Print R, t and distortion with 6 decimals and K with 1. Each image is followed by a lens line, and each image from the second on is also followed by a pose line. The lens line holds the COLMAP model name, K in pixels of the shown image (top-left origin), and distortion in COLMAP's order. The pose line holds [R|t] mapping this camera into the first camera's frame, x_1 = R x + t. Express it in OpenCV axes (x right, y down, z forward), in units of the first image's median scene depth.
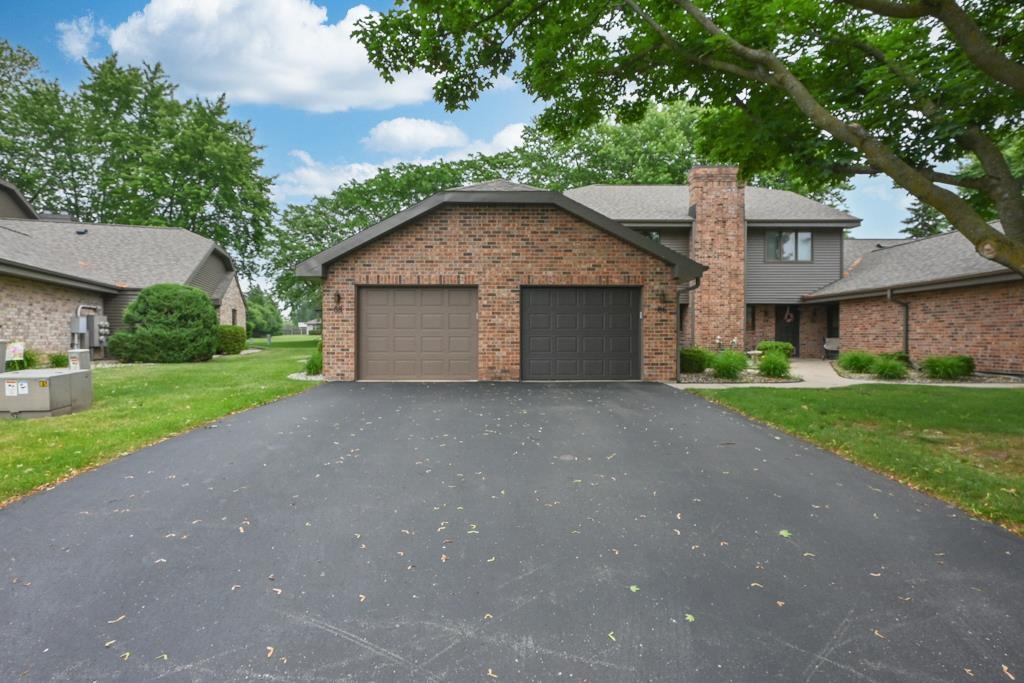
lens RADIAL K [[516.4, 0, 515.7], [0, 516.4, 341.4], [0, 0, 1]] dist [-0.006114, 0.001997]
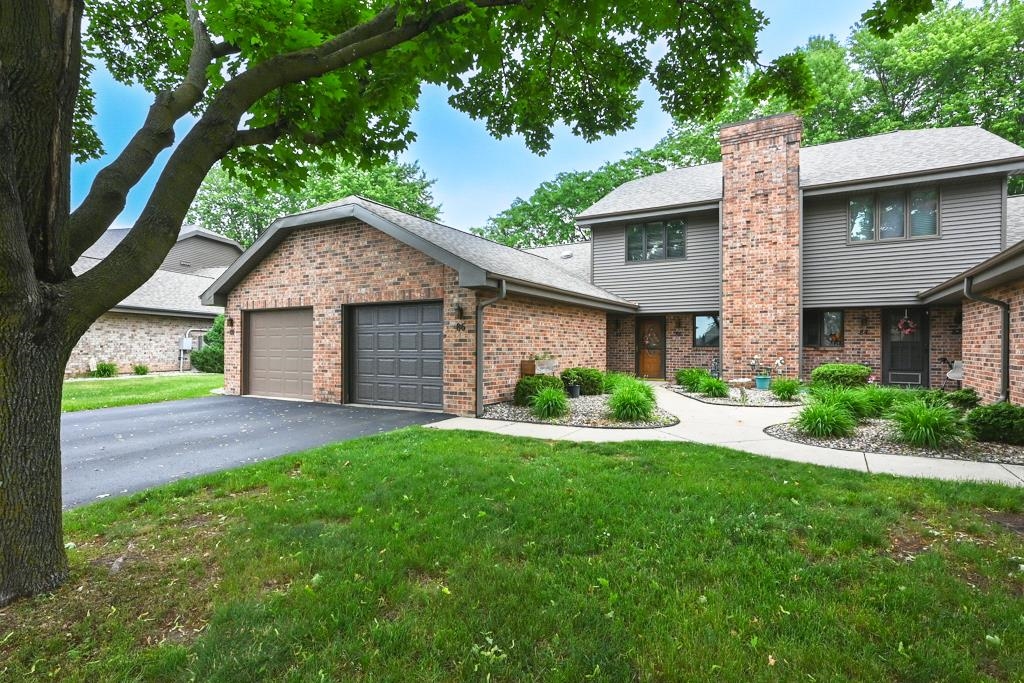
lens RADIAL K [[516.4, 0, 522.8], [0, 516.4, 346.8], [0, 0, 1]] dist [-0.006114, 0.001997]
pose [[0.853023, 0.002393, -0.521868, 0.795648], [-0.005443, 0.999976, -0.004311, -0.027328], [0.521845, 0.006518, 0.853016, 0.351145]]
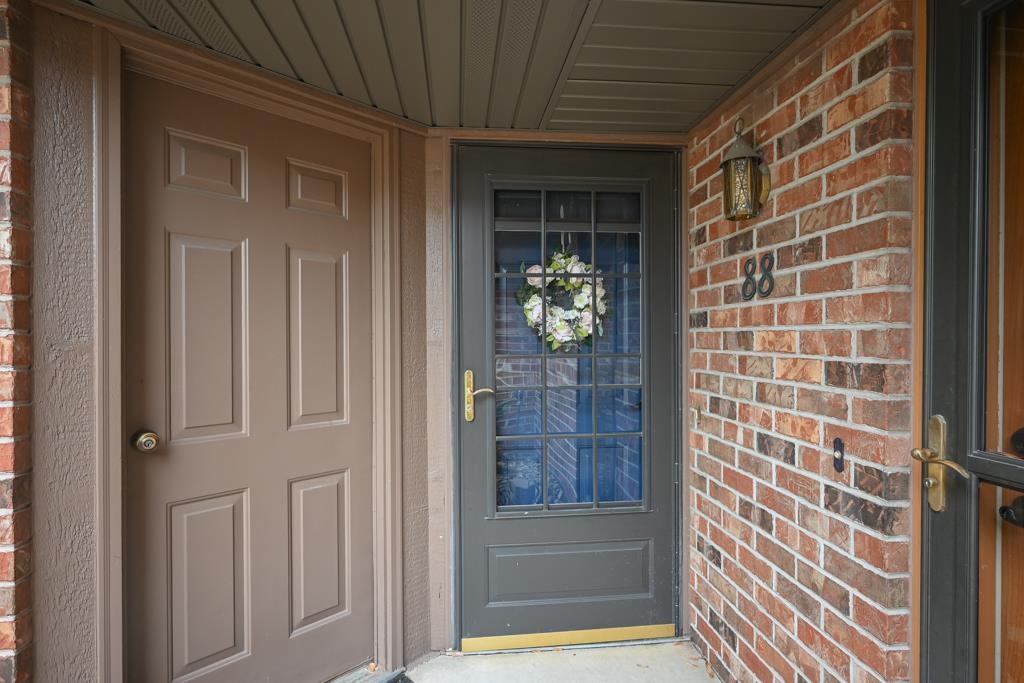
lens RADIAL K [[516.4, 0, 514.1], [0, 516.4, 345.7], [0, 0, 1]] dist [-0.006114, 0.001997]
pose [[0.076607, 0.012221, -0.996986, 0.406516], [0.004314, 0.999911, 0.012588, -0.052979], [0.997052, -0.005266, 0.076548, 1.650369]]
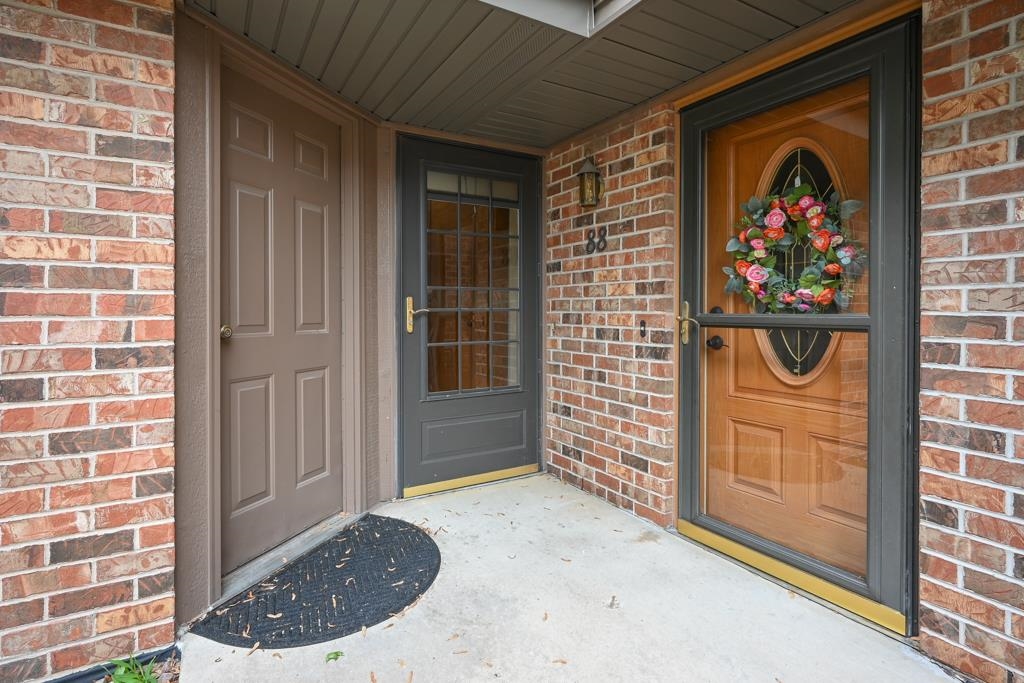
lens RADIAL K [[516.4, 0, 494.7], [0, 516.4, 315.6], [0, 0, 1]] dist [-0.006114, 0.001997]
pose [[0.460811, 0.005170, -0.887483, 0.470482], [-0.002669, 0.999987, 0.004440, -0.034020], [0.887494, 0.000323, 0.460819, 1.568133]]
